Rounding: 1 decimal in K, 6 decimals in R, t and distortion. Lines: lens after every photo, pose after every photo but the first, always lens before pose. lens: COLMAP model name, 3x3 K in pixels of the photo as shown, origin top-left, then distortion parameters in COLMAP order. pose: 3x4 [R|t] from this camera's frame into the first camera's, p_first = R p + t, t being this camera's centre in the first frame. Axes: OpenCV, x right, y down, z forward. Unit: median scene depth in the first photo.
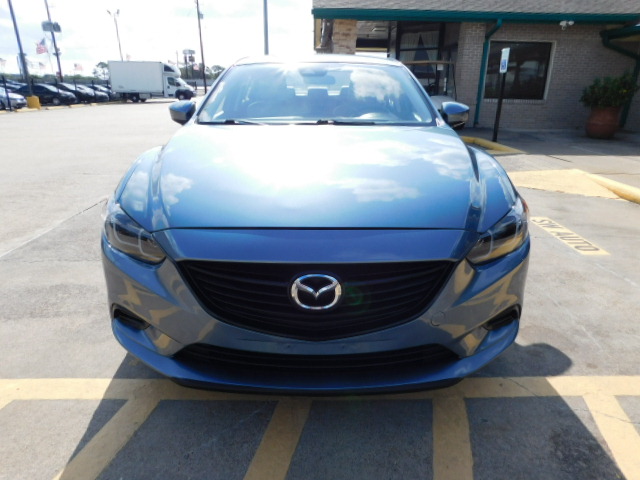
lens RADIAL K [[423.6, 0, 325.3], [0, 423.6, 242.3], [0, 0, 1]] dist [-0.073300, 0.058924]
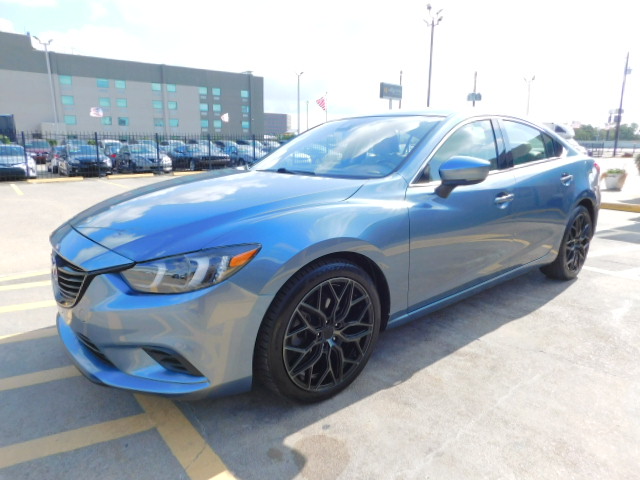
lens RADIAL K [[423.6, 0, 325.3], [0, 423.6, 242.3], [0, 0, 1]] dist [-0.073300, 0.058924]
pose [[0.621087, 0.170239, -0.765029, 0.226300], [-0.270558, 0.962688, -0.005429, -0.030709], [0.735561, 0.210356, 0.643973, 0.095463]]
